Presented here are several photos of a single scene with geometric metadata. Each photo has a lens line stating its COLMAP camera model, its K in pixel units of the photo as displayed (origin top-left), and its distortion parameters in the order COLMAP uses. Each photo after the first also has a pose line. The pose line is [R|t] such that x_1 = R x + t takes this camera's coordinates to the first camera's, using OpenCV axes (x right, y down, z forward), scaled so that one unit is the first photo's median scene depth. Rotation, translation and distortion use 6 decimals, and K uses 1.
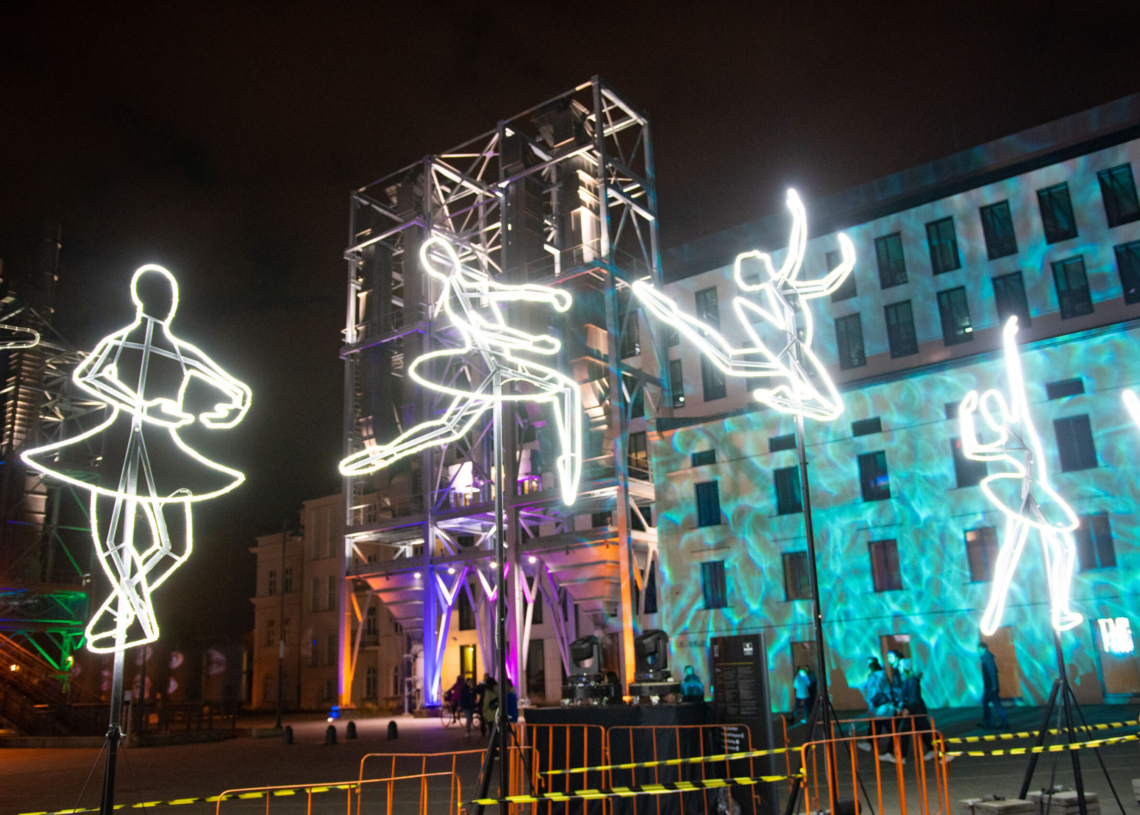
lens RADIAL K [[965.1, 0, 570.0], [0, 965.1, 407.5], [0, 0, 1]] dist [-0.079436, 0.079558]
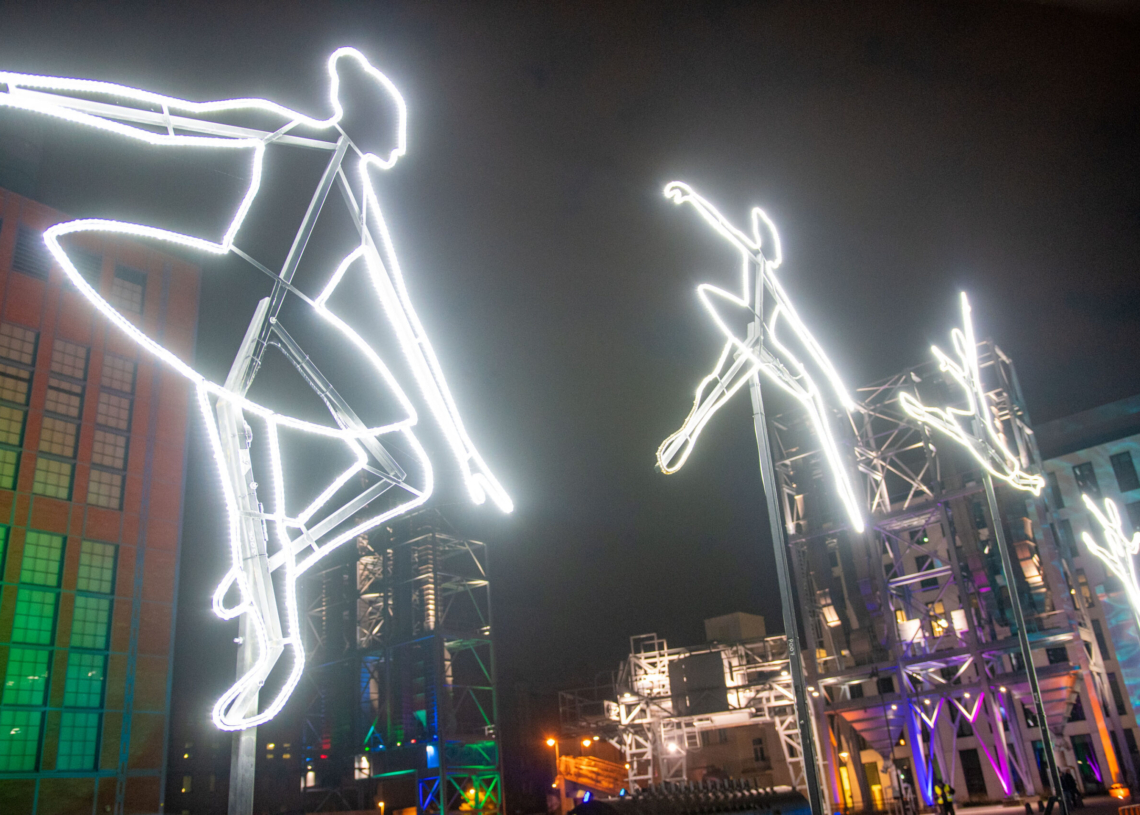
lens RADIAL K [[965.1, 0, 570.0], [0, 965.1, 407.5], [0, 0, 1]] dist [-0.079436, 0.079558]
pose [[0.997474, -0.070576, -0.008024, -0.537873], [0.069208, 0.991081, -0.113878, -0.115033], [0.015990, 0.113035, 0.993462, -0.364760]]
